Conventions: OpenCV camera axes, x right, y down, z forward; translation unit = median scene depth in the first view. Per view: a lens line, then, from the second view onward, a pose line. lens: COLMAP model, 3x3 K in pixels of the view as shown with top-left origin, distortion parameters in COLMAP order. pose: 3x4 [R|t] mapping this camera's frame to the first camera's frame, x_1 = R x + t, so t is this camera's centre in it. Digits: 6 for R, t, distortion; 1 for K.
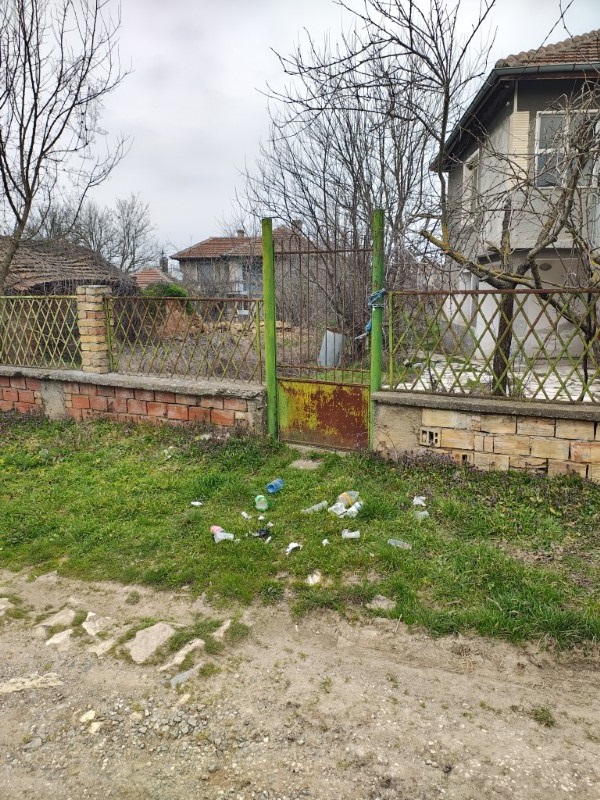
lens RADIAL K [[589.7, 0, 300.0], [0, 589.7, 400.0], [0, 0, 1]] dist [0.072061, -0.142277]
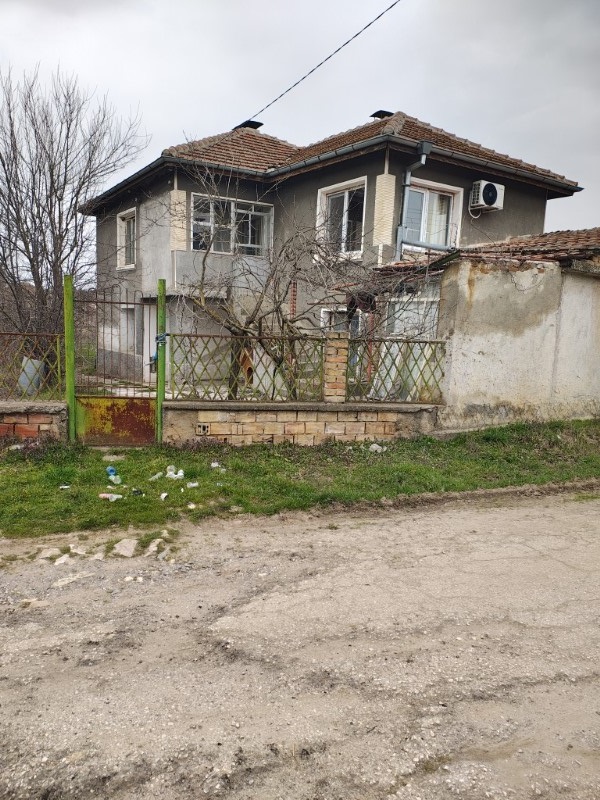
lens RADIAL K [[589.7, 0, 300.0], [0, 589.7, 400.0], [0, 0, 1]] dist [0.072061, -0.142277]
pose [[0.796482, -0.041110, 0.603264, -0.663584], [0.068330, 0.997415, -0.022247, 0.051665], [-0.600790, 0.058940, 0.797231, -0.496657]]
